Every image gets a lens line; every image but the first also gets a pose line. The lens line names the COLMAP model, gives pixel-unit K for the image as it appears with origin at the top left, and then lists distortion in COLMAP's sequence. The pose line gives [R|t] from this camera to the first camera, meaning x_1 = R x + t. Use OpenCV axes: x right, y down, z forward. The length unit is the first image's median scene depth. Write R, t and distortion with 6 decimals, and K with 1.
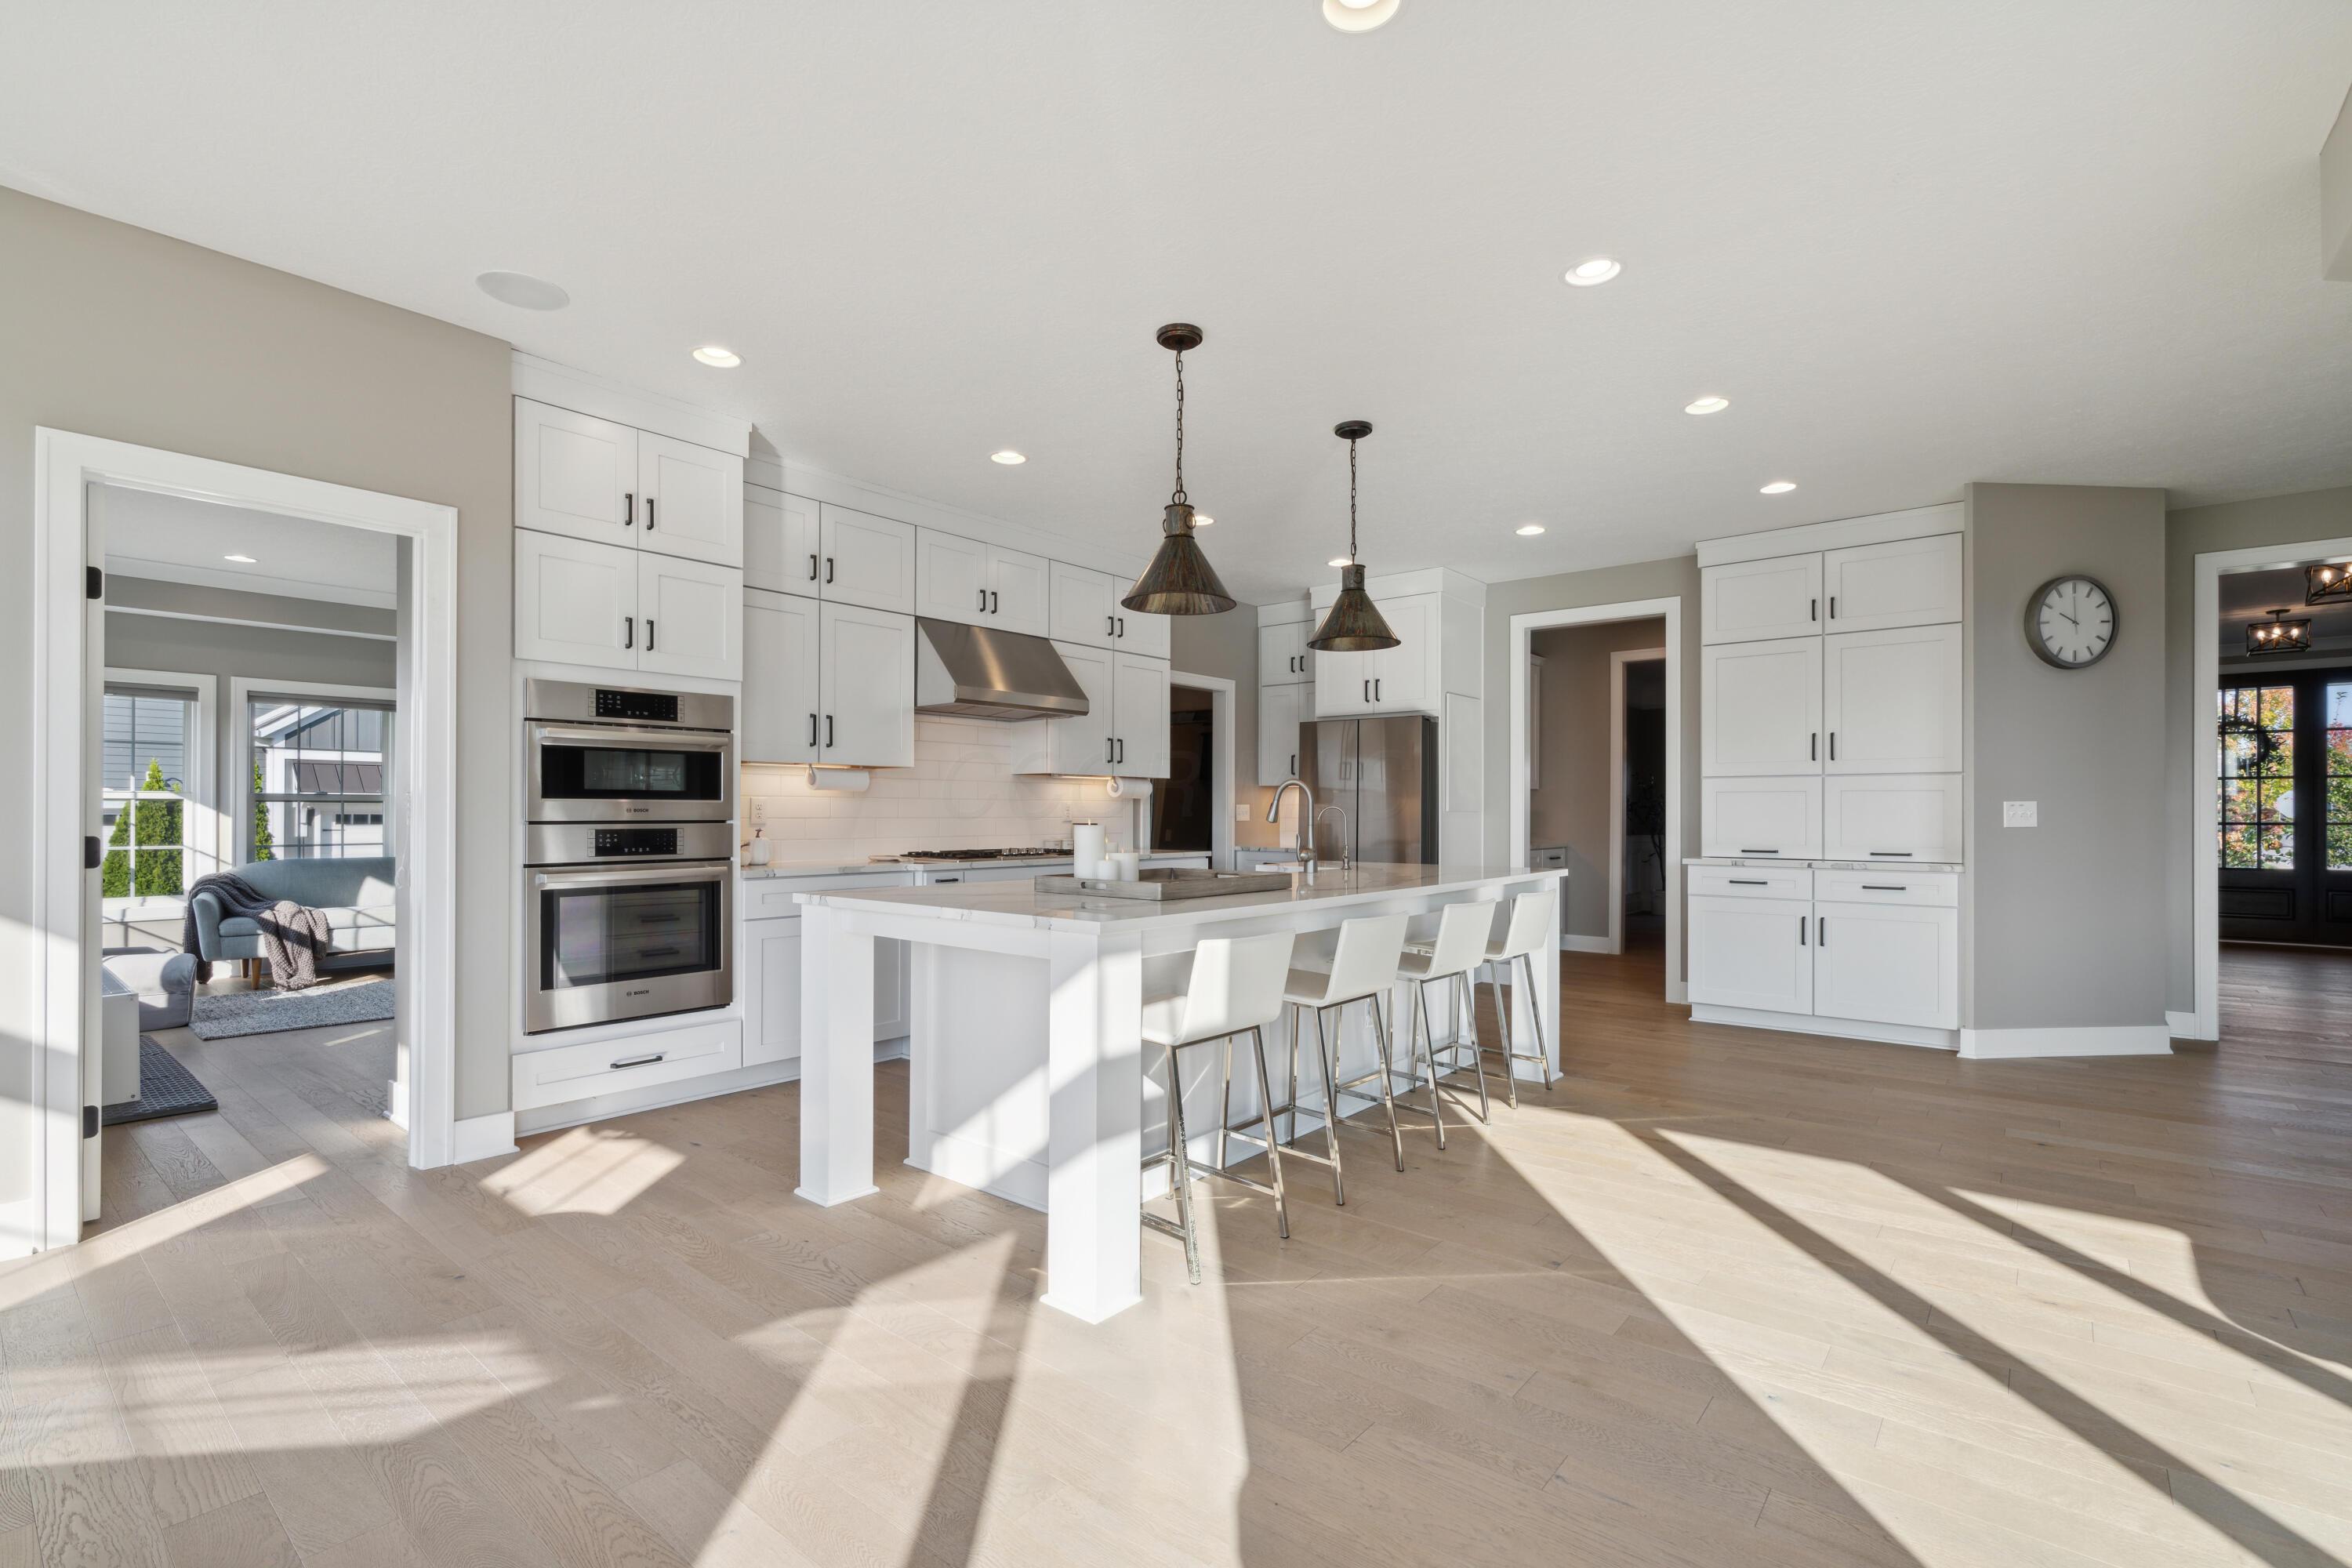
lens RADIAL K [[1046.5, 0, 1162.5], [0, 1046.5, 798.0], [0, 0, 1]] dist [-0.000136, 0.000187]
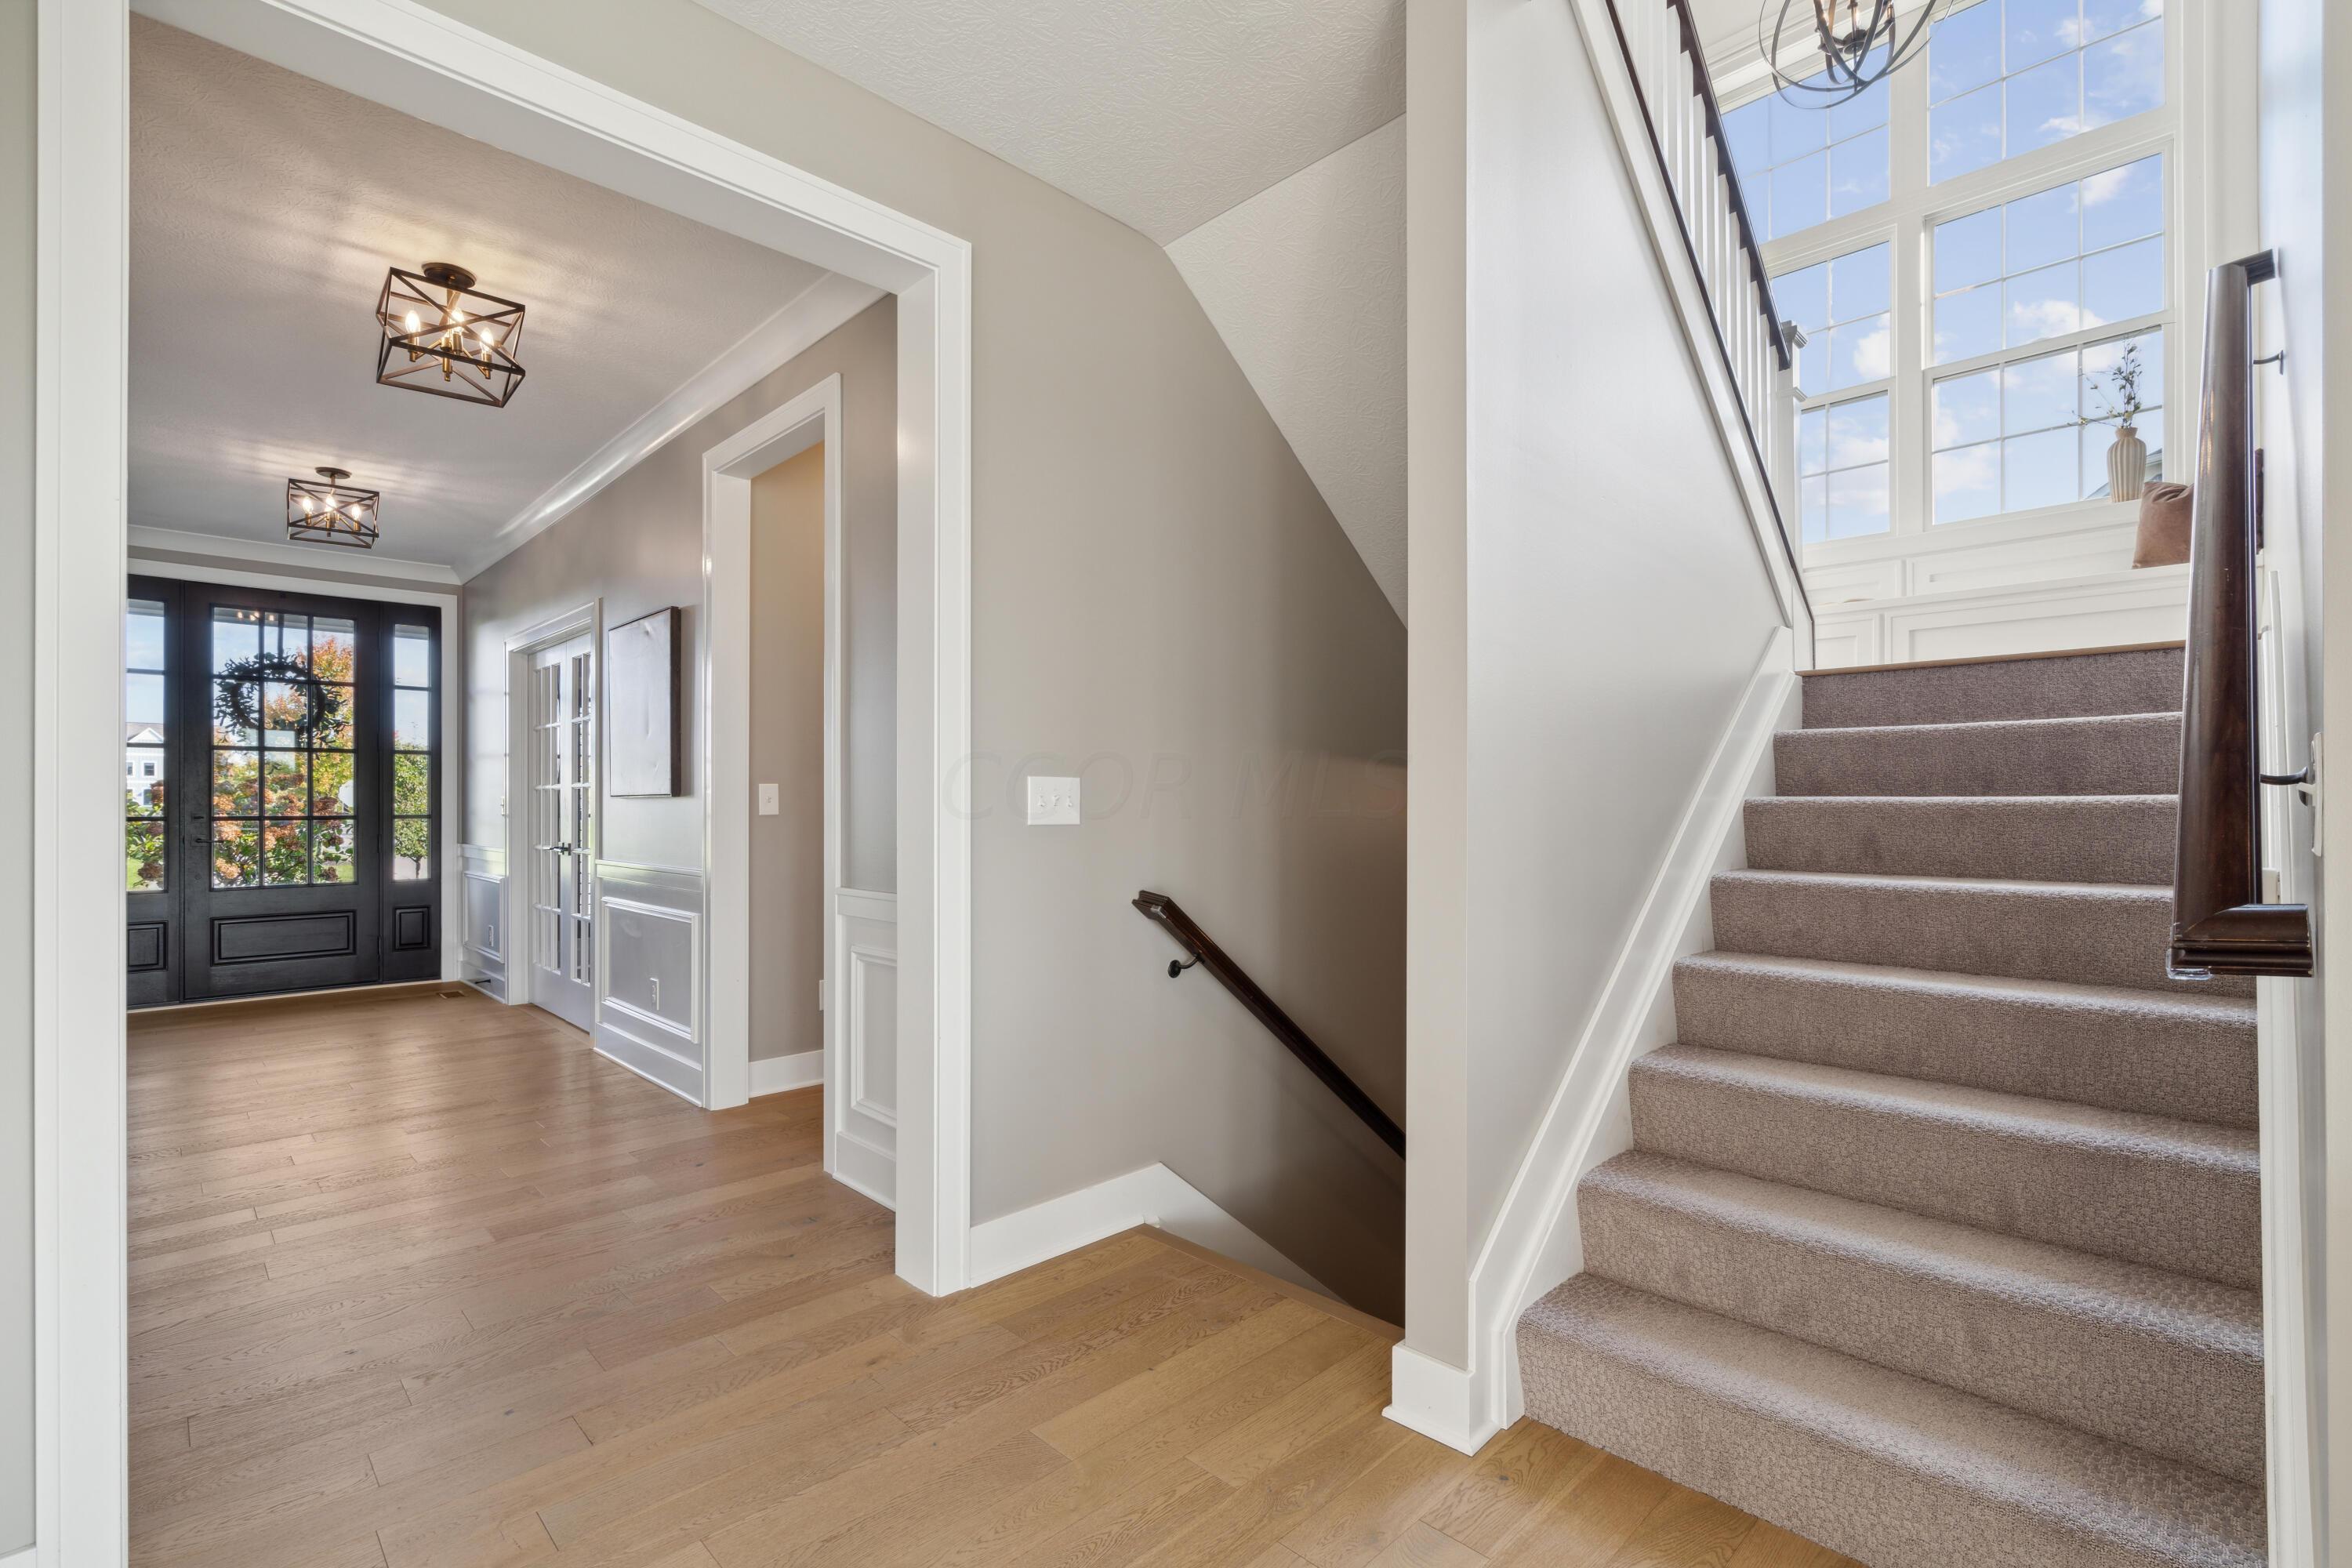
lens RADIAL K [[1064.4, 0, 1172.3], [0, 1064.4, 799.1], [0, 0, 1]] dist [0.002239, 0.000538]
pose [[0.091388, -0.004888, 0.995803, 0.390185], [-0.005102, 0.999973, 0.005377, 0.005575], [-0.995802, -0.005572, 0.091360, 0.361460]]
